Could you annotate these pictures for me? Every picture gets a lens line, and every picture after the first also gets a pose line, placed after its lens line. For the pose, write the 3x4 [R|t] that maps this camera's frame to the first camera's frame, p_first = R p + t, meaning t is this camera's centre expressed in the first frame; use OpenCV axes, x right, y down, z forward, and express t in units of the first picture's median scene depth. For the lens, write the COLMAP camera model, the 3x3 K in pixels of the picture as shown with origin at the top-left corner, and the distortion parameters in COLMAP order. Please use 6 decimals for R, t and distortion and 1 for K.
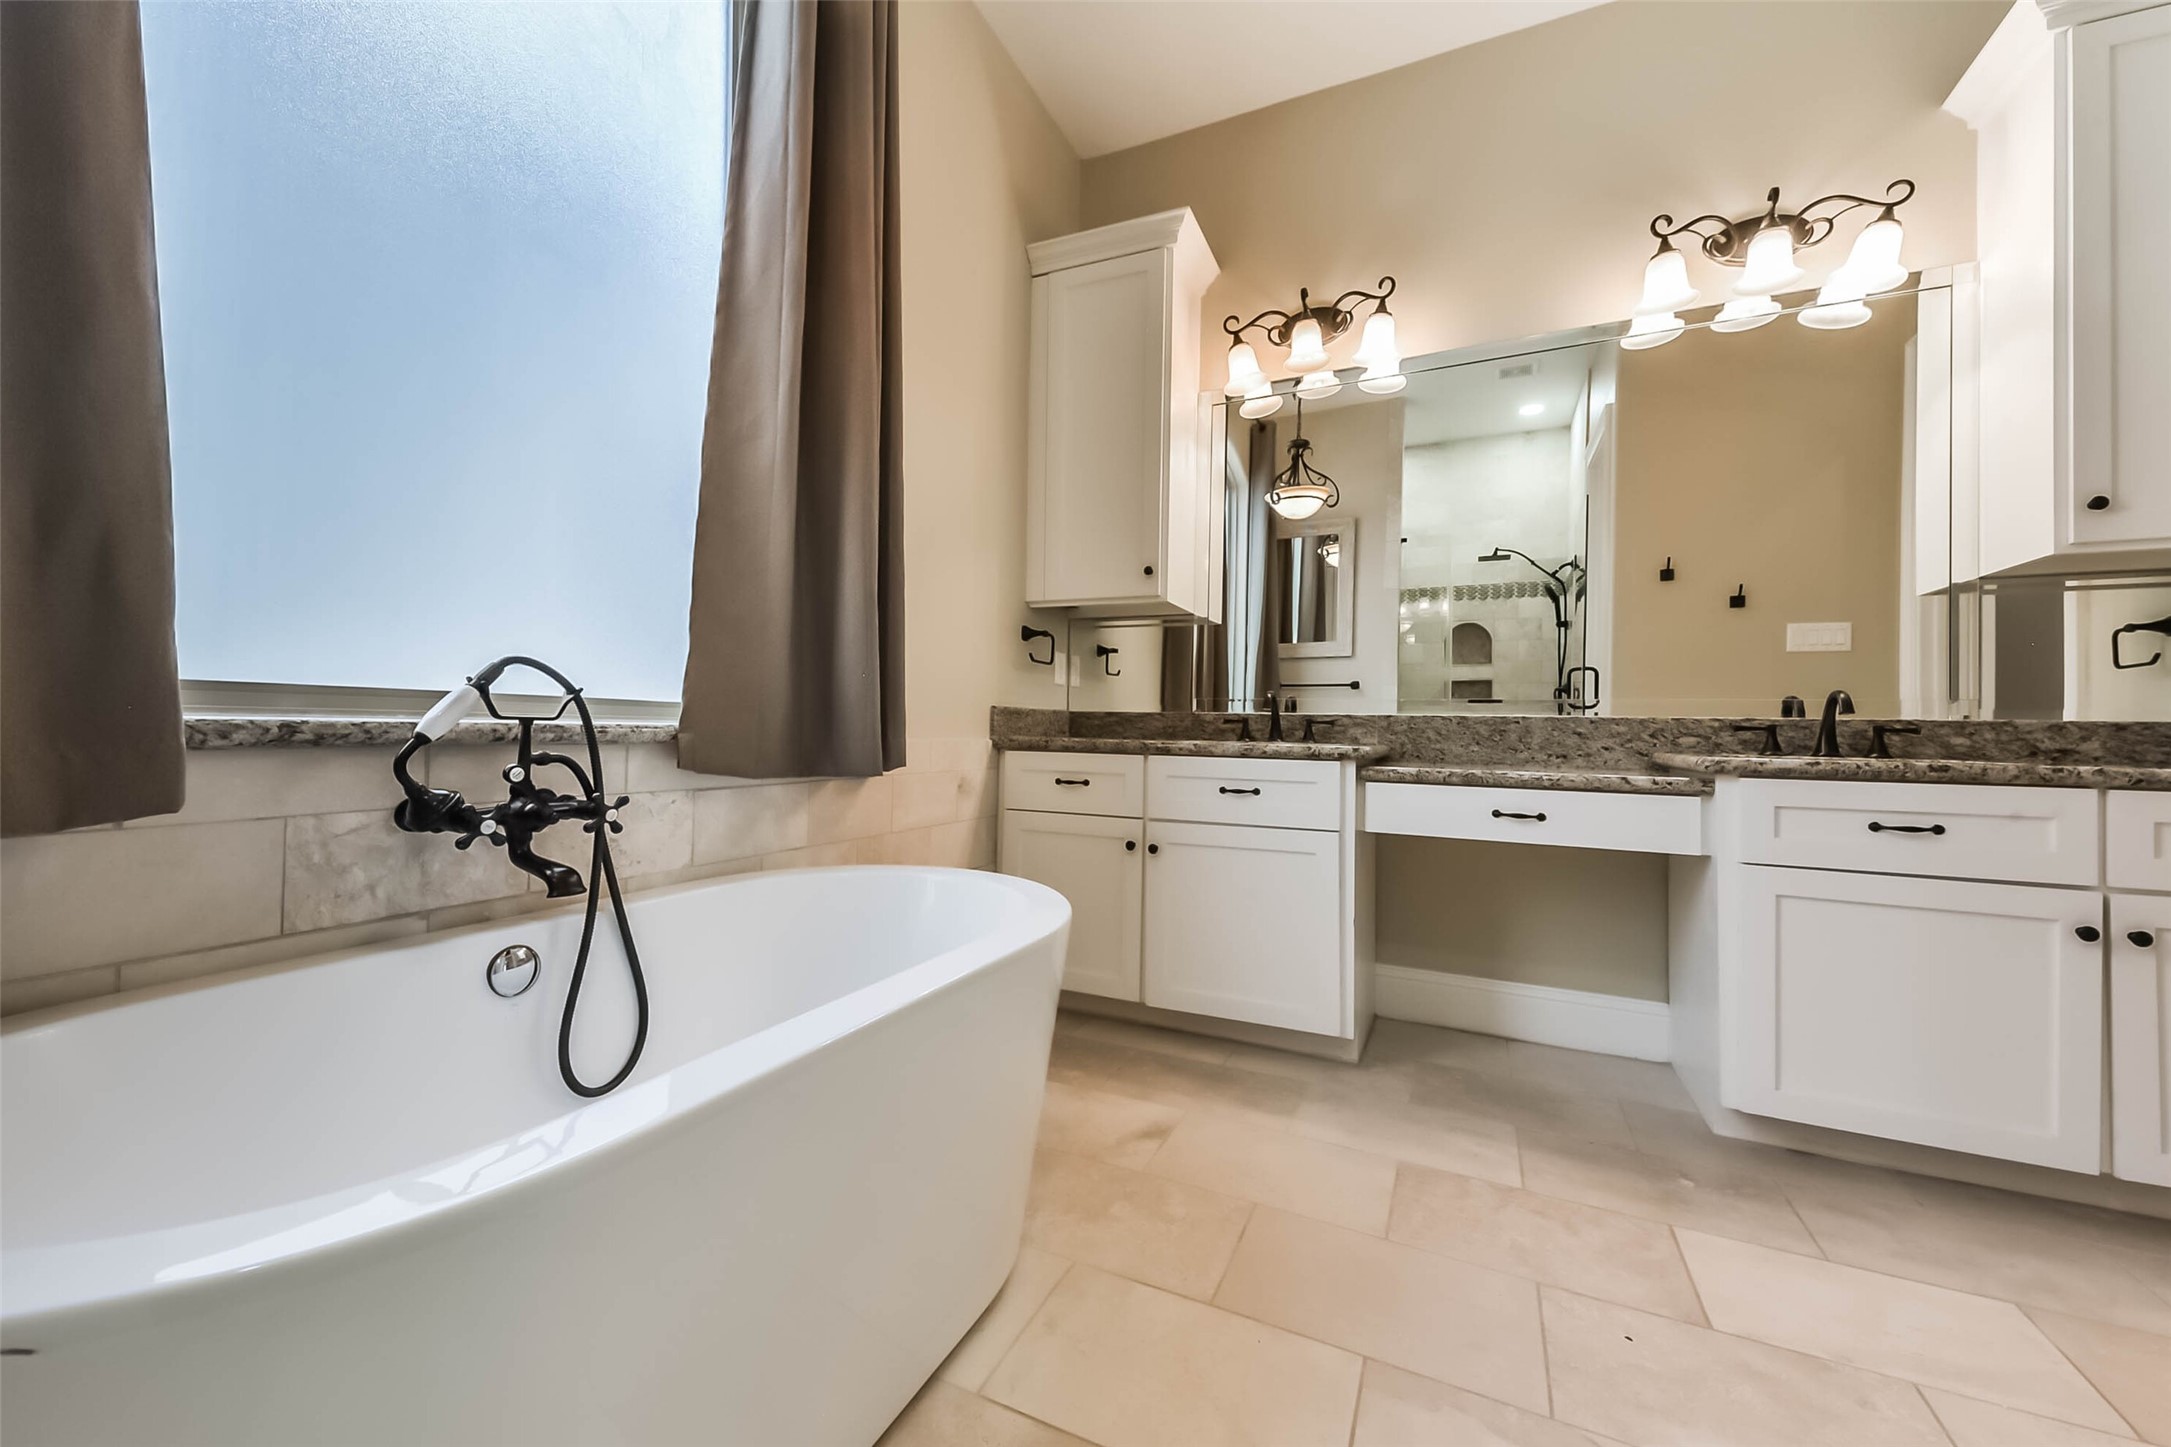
lens RADIAL K [[803.2, 0, 1104.2], [0, 803.2, 708.8], [0, 0, 1]] dist [0.069914, -0.029311]
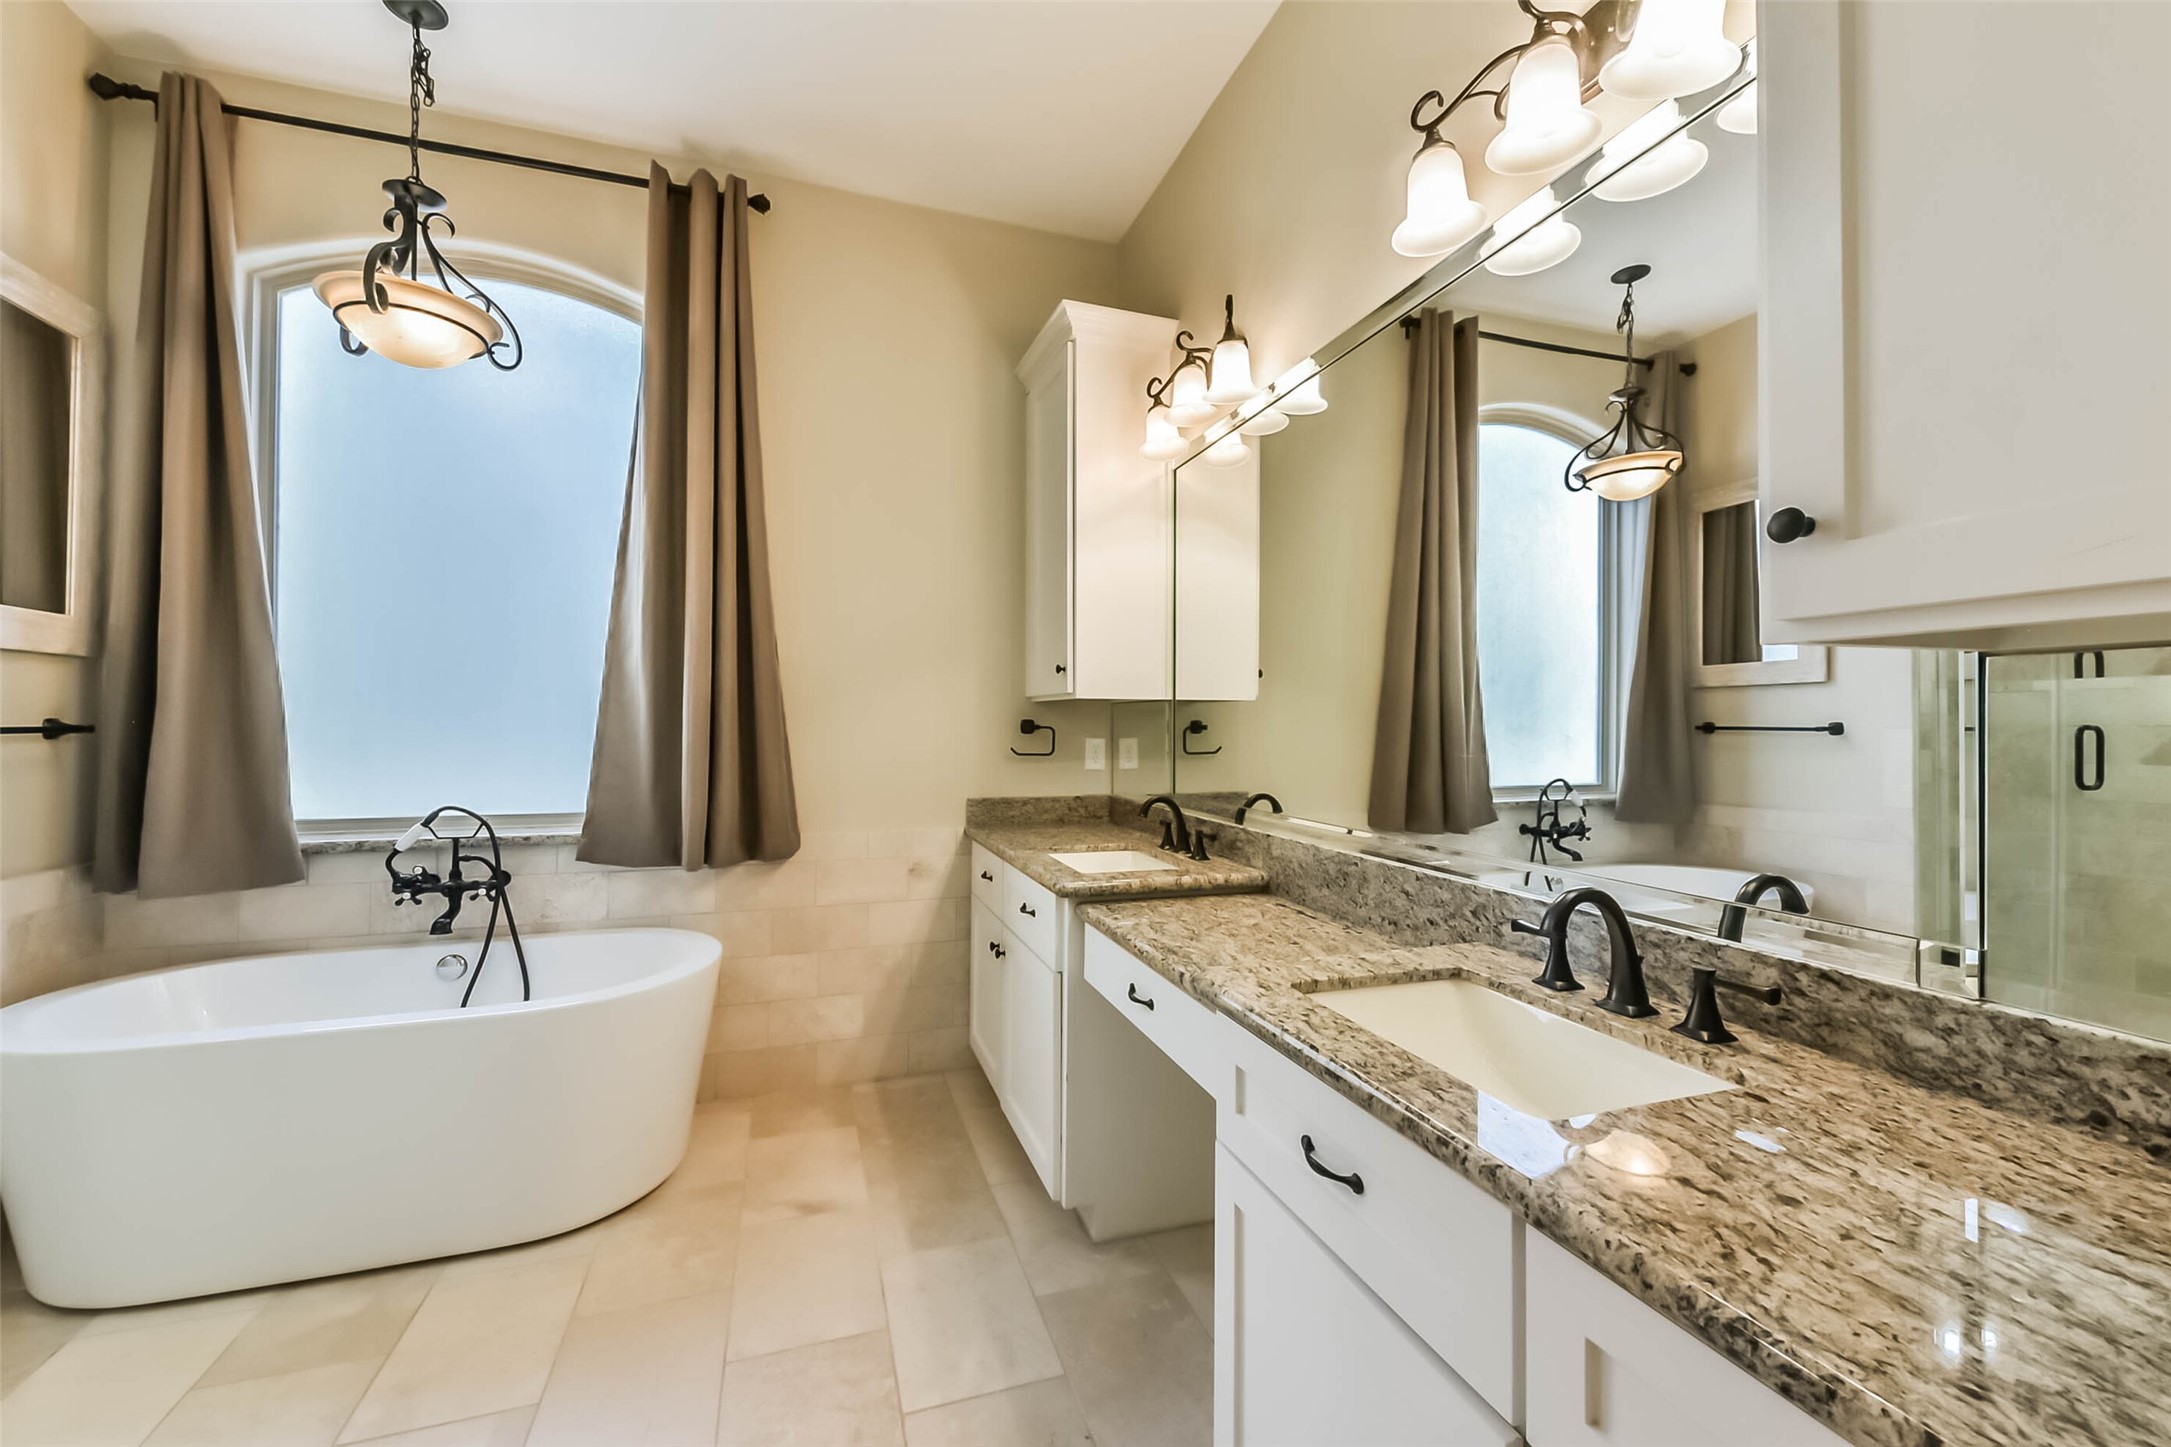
lens RADIAL K [[841.7, 0, 1082.9], [0, 841.7, 719.5], [0, 0, 1]] dist [0.053870, -0.019636]
pose [[0.696399, -0.018695, -0.717411, 1.113481], [0.019881, 0.999780, -0.006754, -0.139064], [0.717379, -0.009559, 0.696618, 0.408755]]
